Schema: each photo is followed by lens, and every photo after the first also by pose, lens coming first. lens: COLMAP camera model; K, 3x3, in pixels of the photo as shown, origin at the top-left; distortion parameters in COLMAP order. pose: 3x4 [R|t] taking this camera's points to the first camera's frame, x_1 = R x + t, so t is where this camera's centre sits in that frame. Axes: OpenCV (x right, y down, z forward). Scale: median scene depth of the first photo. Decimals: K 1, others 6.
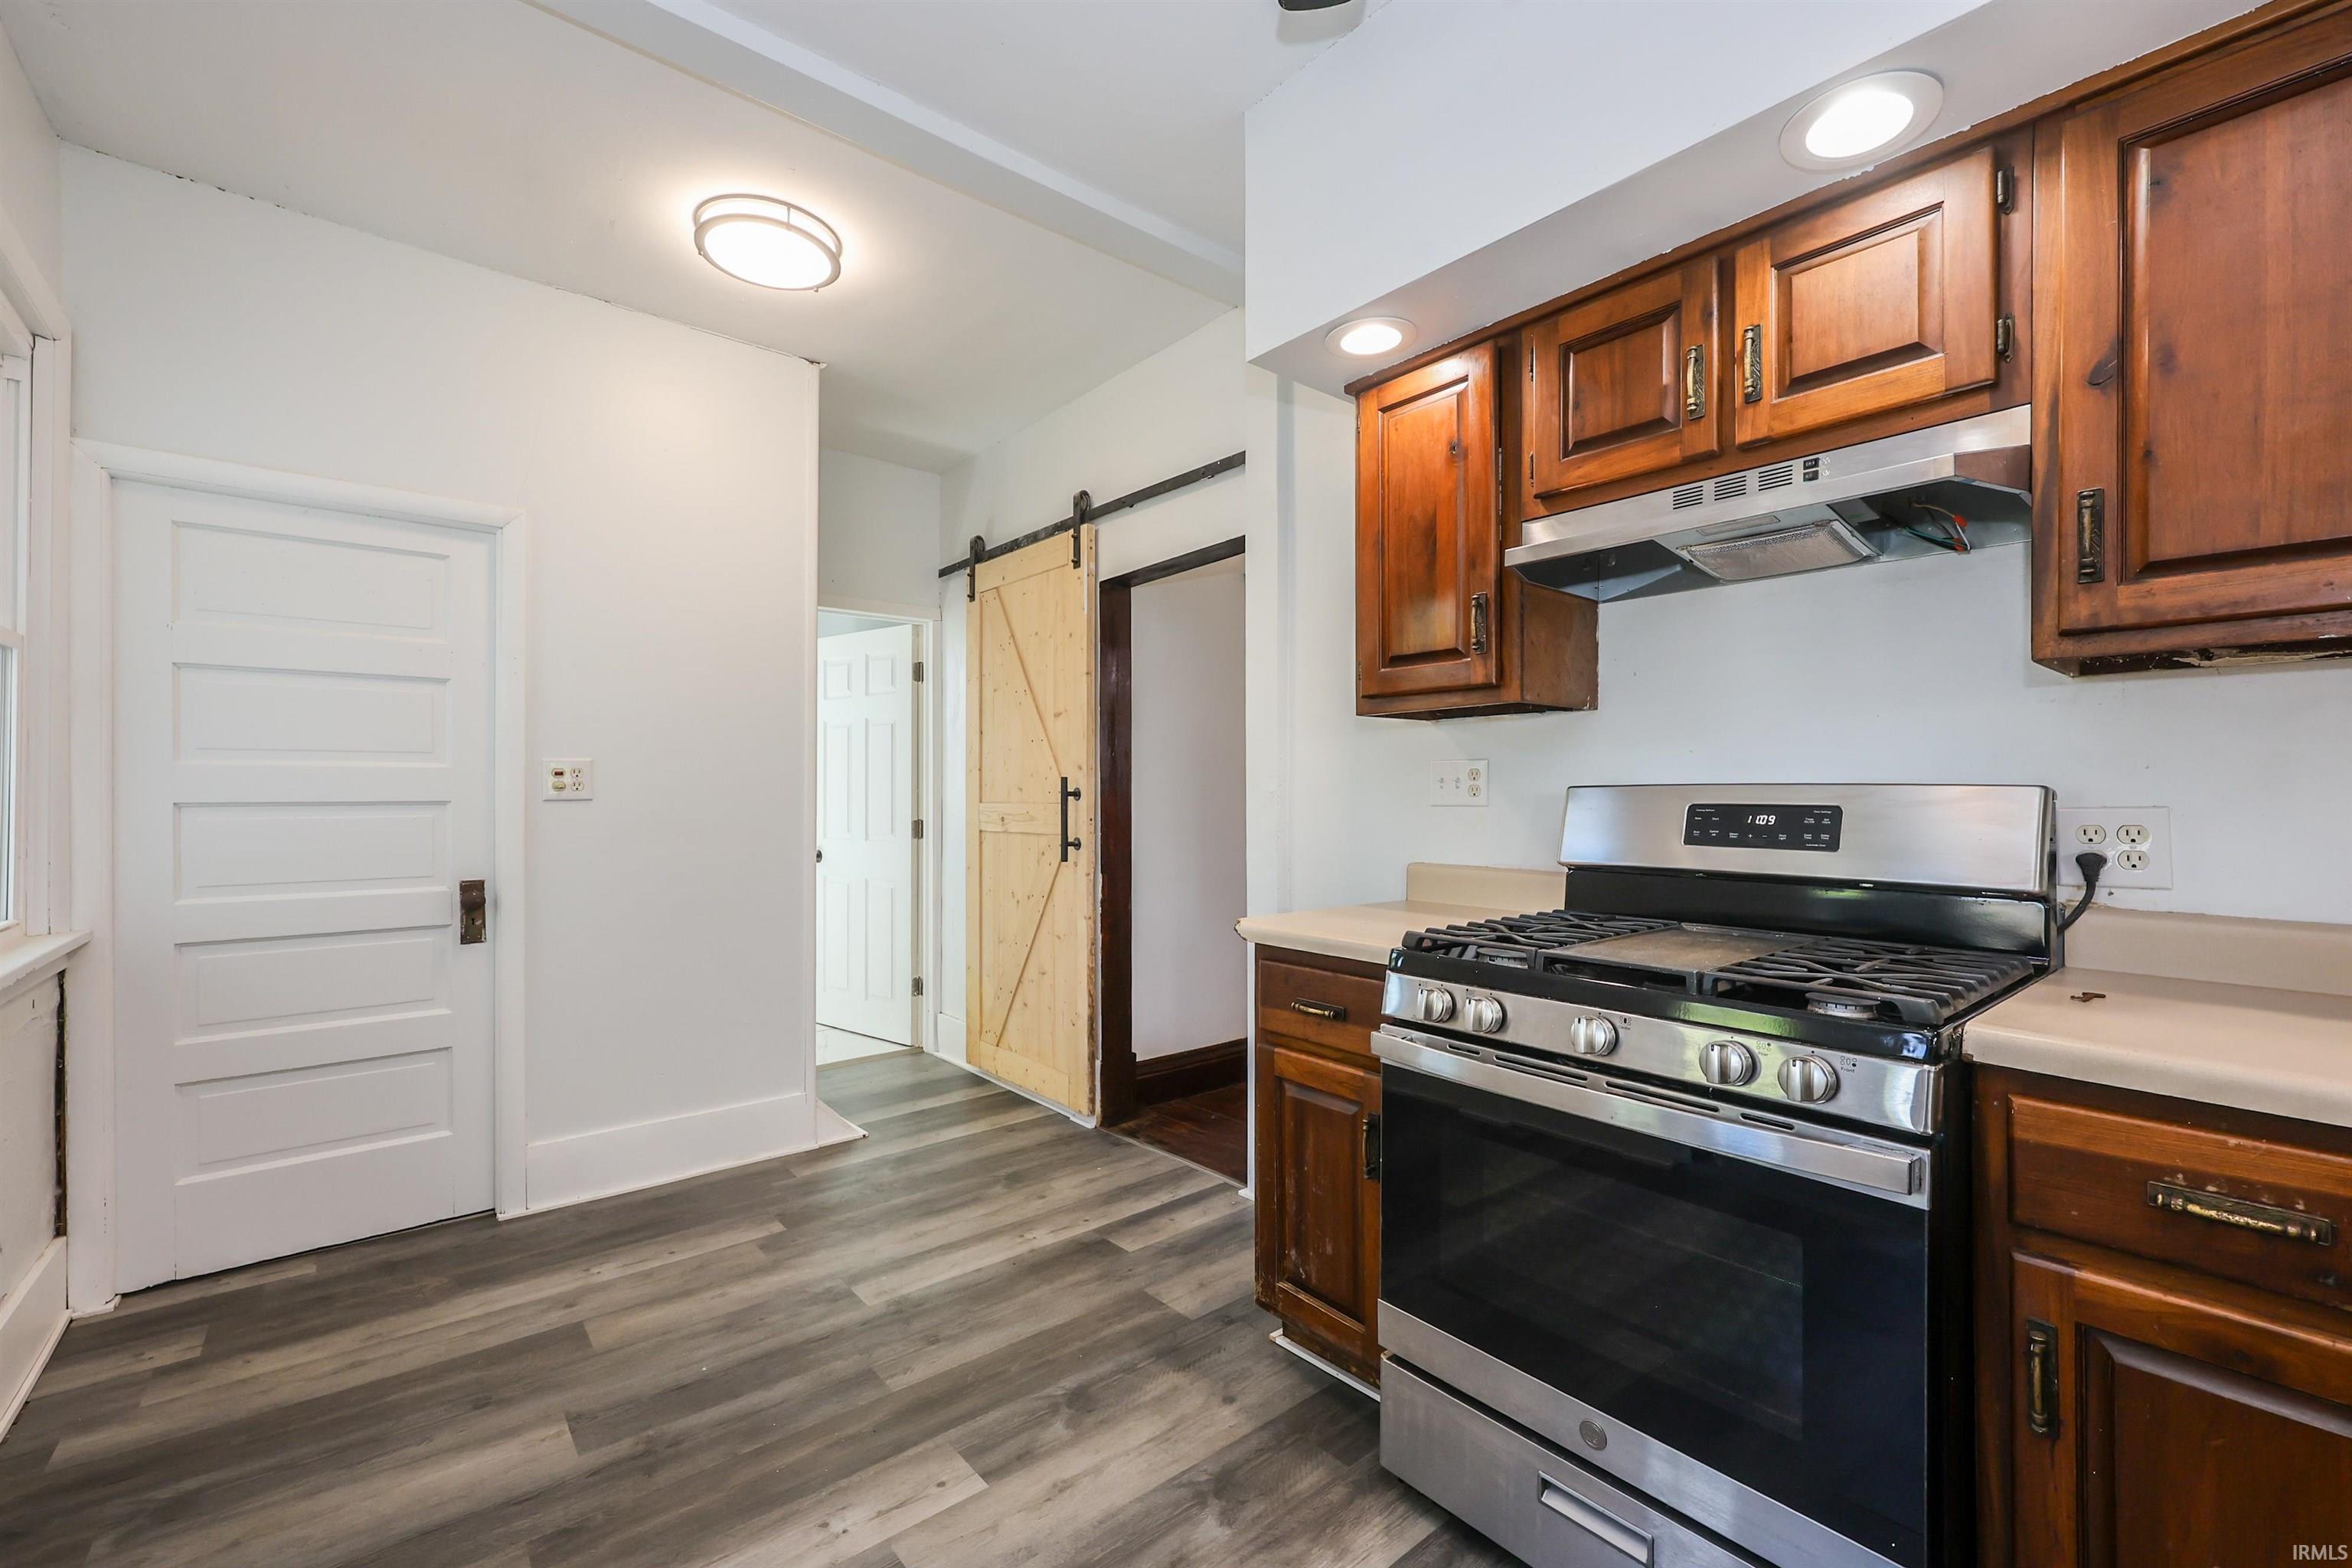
lens RADIAL K [[999.5, 0, 1238.9], [0, 999.5, 787.8], [0, 0, 1]] dist [-0.003062, 0.000722]
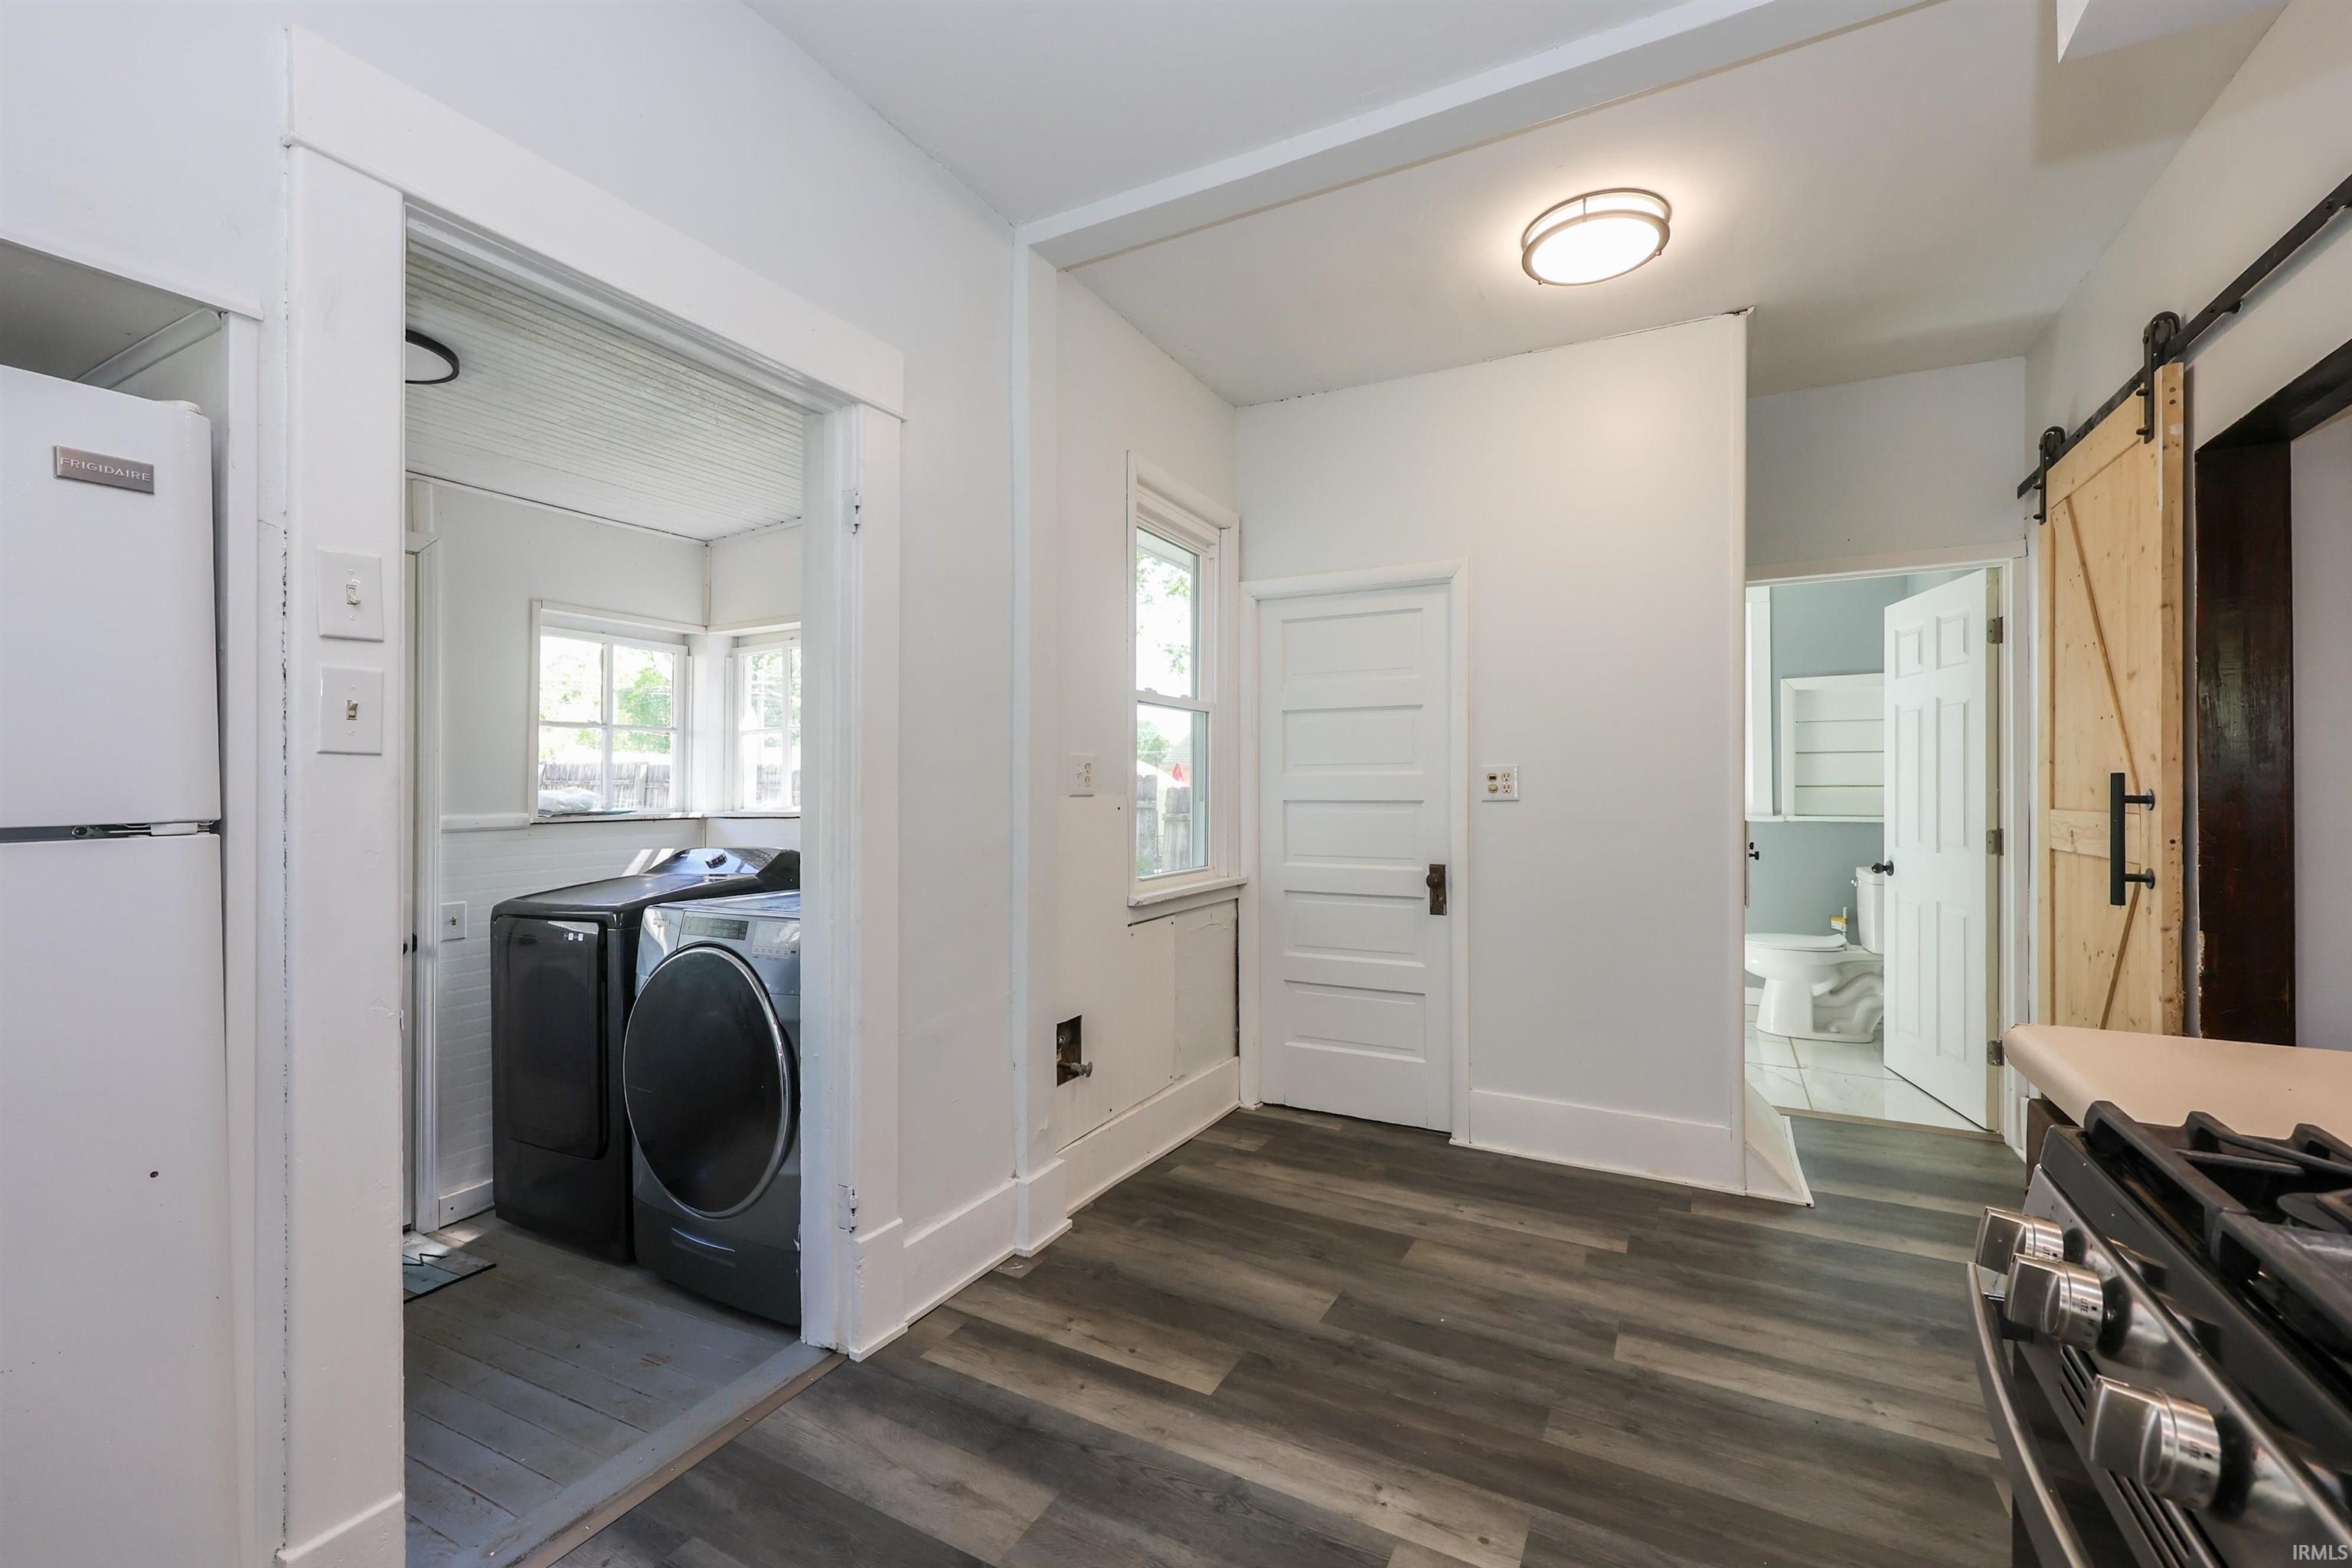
lens RADIAL K [[999.5, 0, 1122.2], [0, 999.5, 782.4], [0, 0, 1]] dist [-0.003062, 0.000722]
pose [[0.299680, -0.004591, -0.954029, 0.362210], [0.007958, 0.999966, -0.002313, -0.012167], [0.954006, -0.006899, 0.299707, 0.289586]]
